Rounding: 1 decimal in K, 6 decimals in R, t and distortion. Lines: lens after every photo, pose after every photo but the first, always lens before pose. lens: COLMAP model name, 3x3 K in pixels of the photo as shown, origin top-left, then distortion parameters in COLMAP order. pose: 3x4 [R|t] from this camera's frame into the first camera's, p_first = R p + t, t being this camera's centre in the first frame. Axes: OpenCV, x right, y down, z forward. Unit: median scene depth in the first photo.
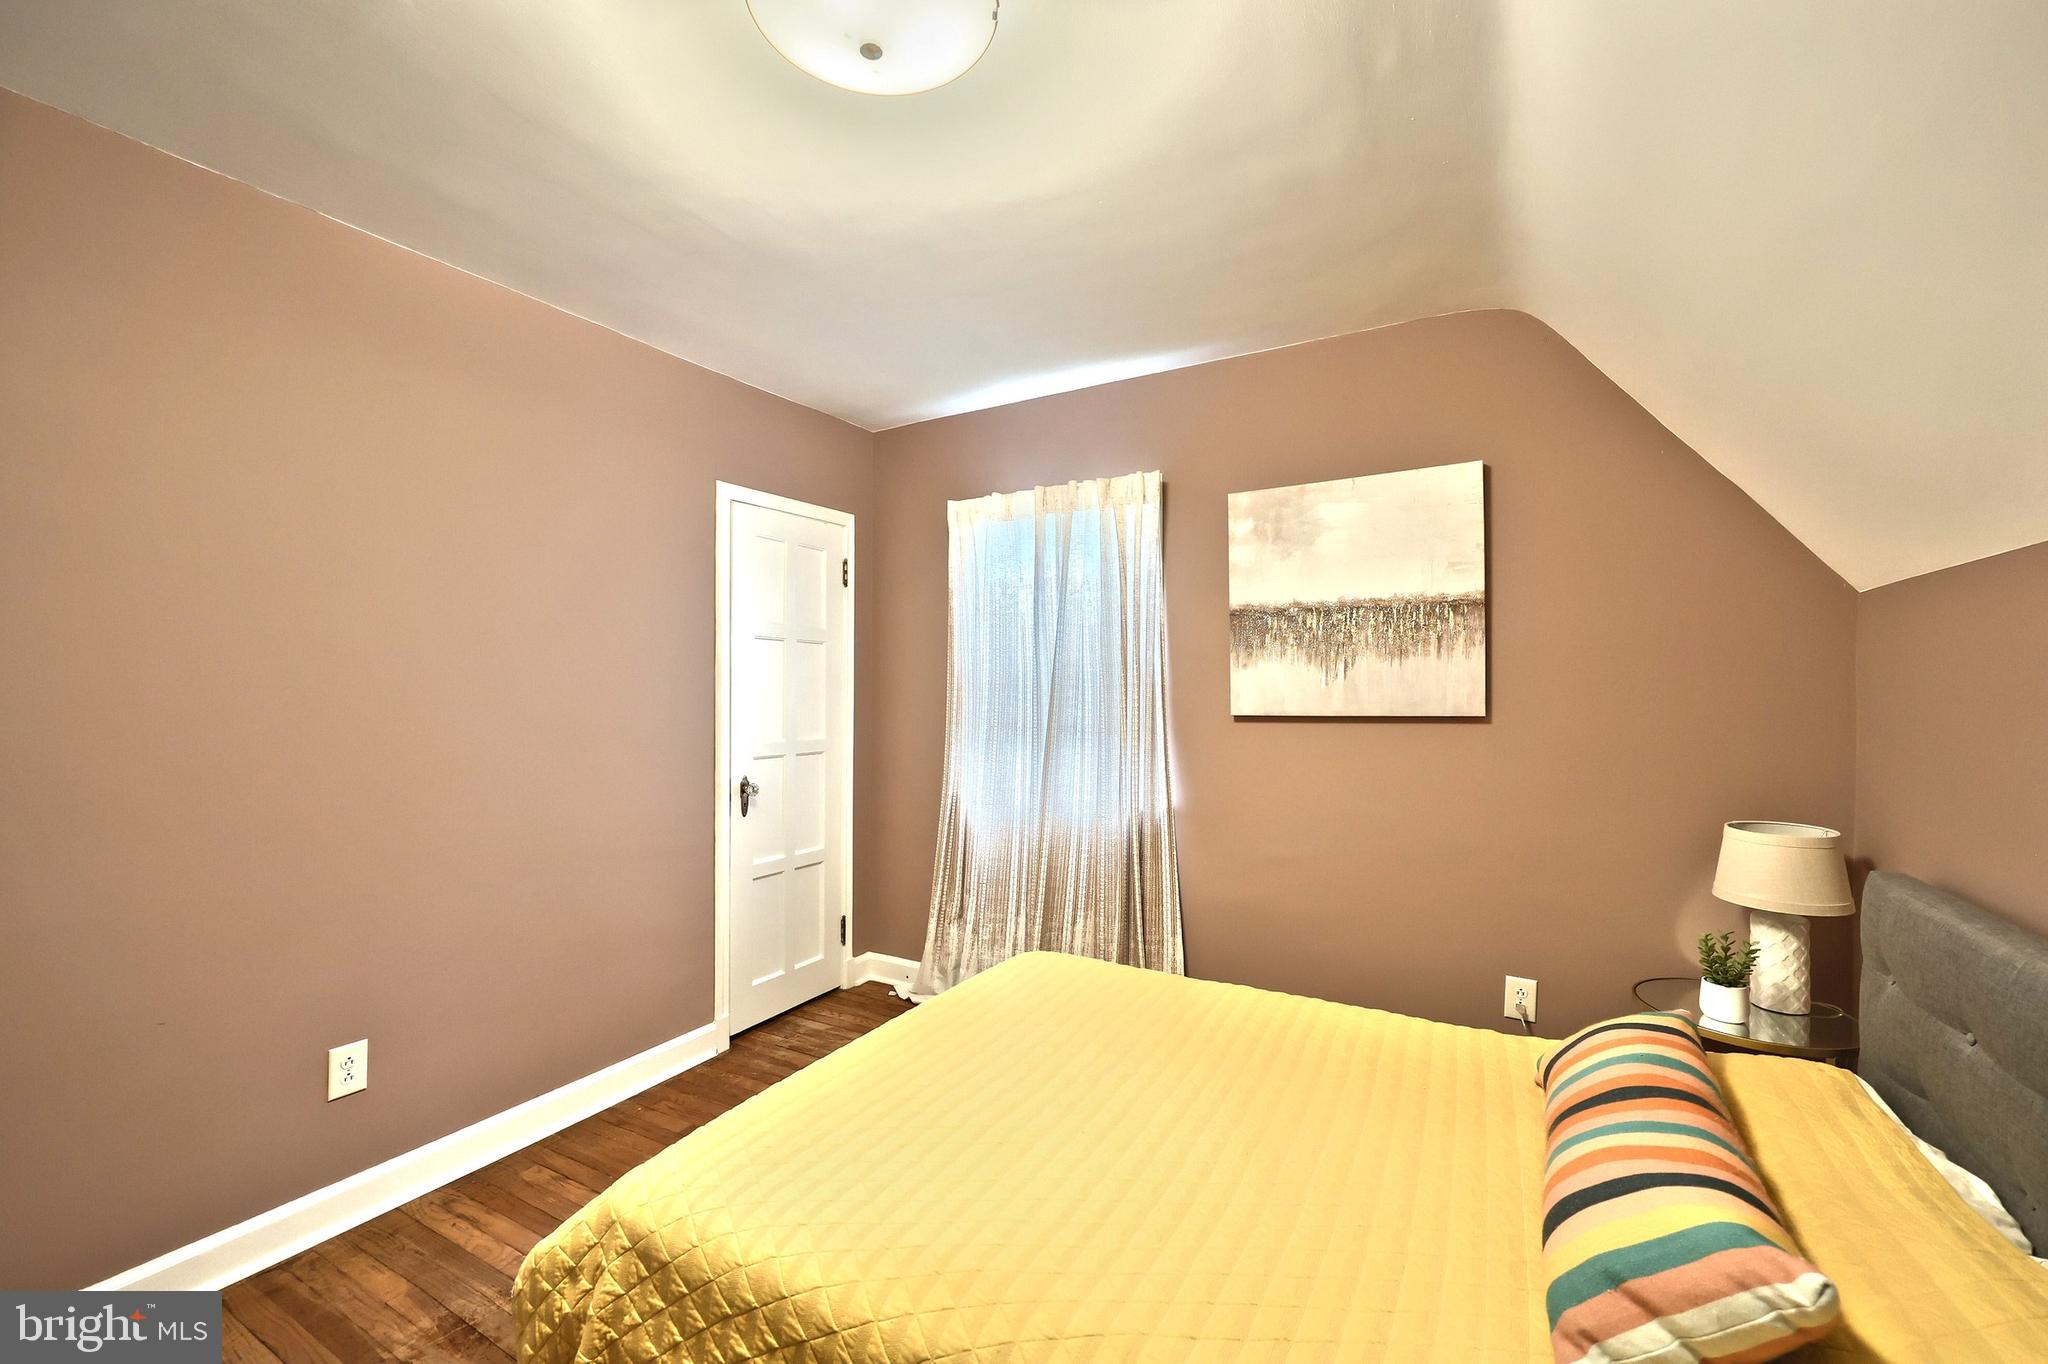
lens RADIAL K [[835.0, 0, 1029.3], [0, 835.0, 688.3], [0, 0, 1]] dist [0.003618, 0.000202]
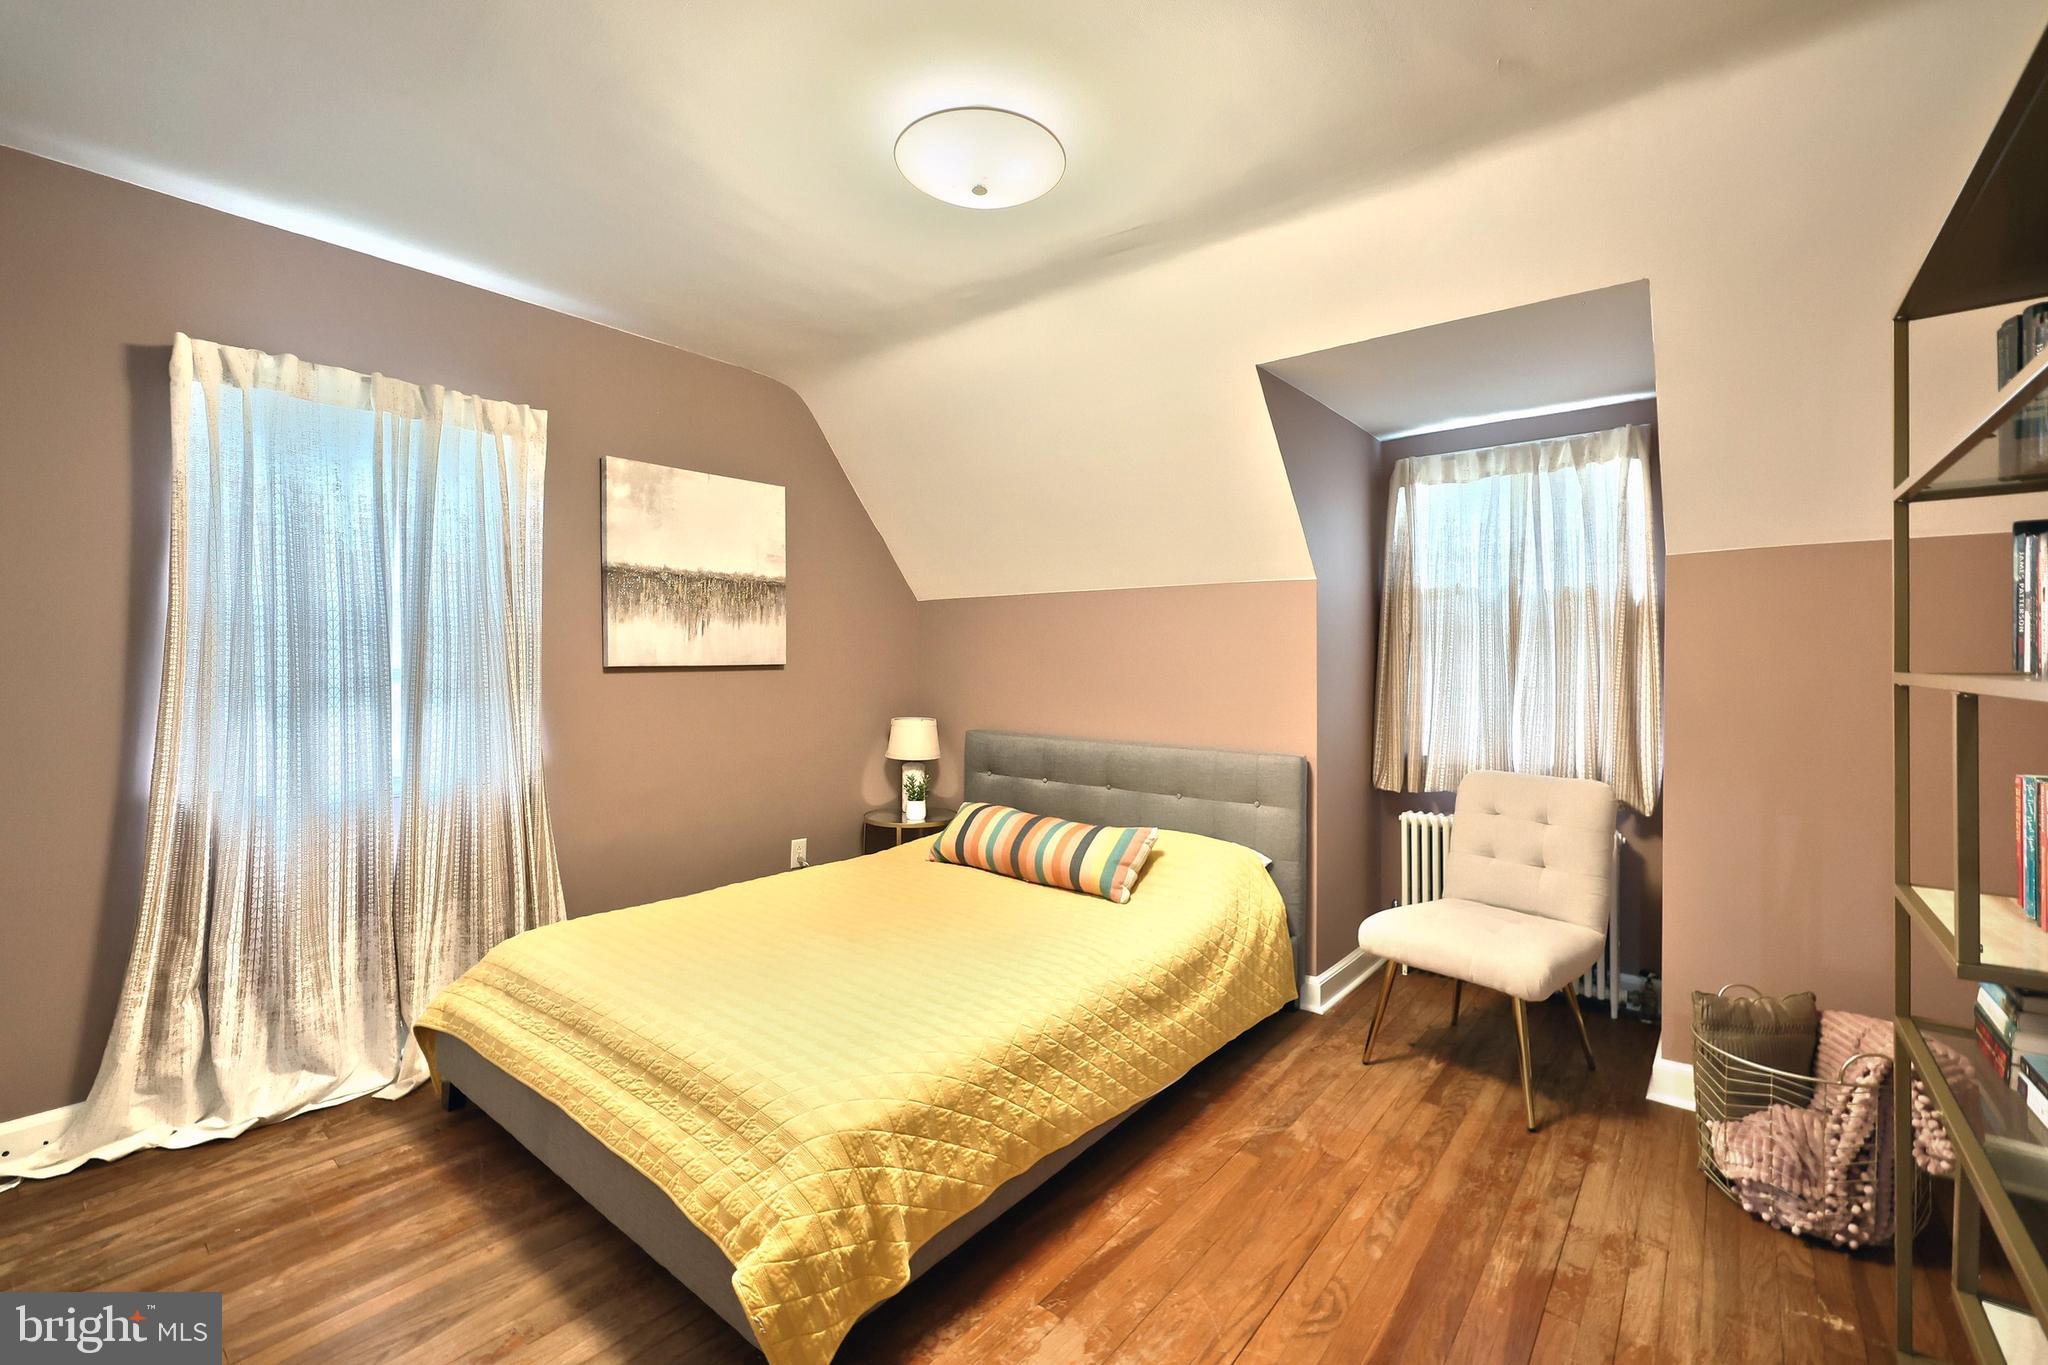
lens RADIAL K [[835.0, 0, 1030.3], [0, 835.0, 668.2], [0, 0, 1]] dist [0.003618, 0.000202]
pose [[0.157601, -0.002482, 0.987500, -0.741496], [-0.004626, 0.999984, 0.003251, 0.029738], [-0.987492, -0.005080, 0.157587, 0.321238]]
